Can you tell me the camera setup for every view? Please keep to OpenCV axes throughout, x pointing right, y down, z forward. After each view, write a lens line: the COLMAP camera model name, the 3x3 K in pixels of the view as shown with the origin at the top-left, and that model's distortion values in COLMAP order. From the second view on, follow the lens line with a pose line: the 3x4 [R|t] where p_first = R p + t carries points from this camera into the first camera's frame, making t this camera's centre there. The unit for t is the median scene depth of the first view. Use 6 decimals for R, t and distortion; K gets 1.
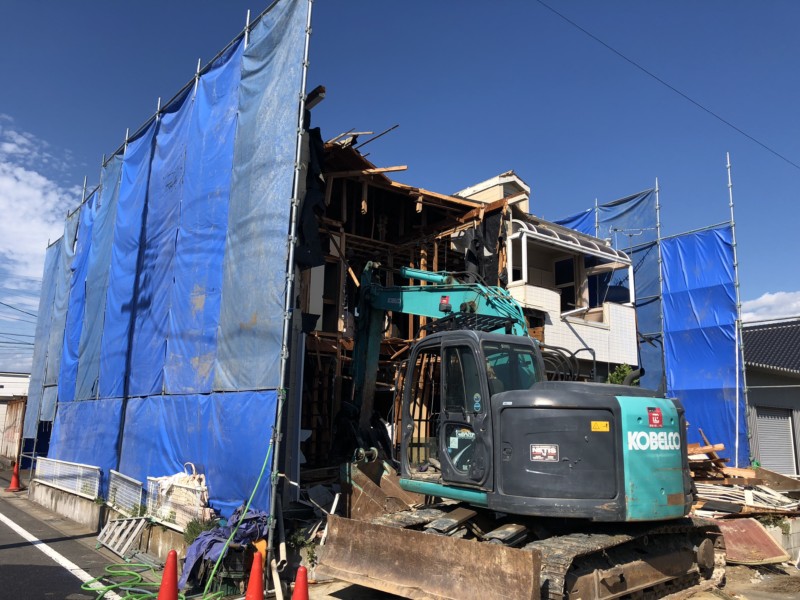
lens RADIAL K [[653.0, 0, 400.8], [0, 653.0, 300.0], [0, 0, 1]] dist [0.010197, 0.002489]
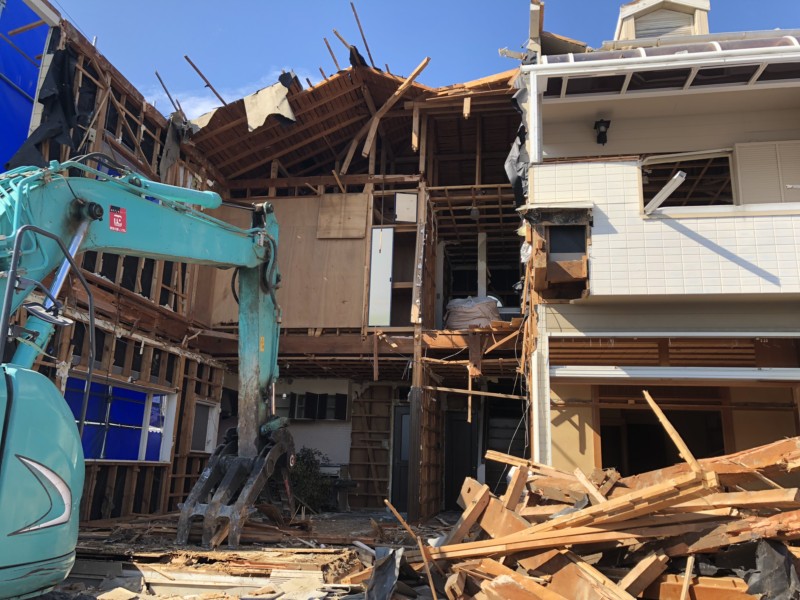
lens RADIAL K [[653.0, 0, 400.6], [0, 653.0, 303.2], [0, 0, 1]] dist [0.010197, 0.002489]
pose [[0.662343, -0.175195, -0.728429, 0.411229], [0.121980, 0.984519, -0.125874, 0.113492], [0.739204, -0.005482, 0.673459, 0.517551]]
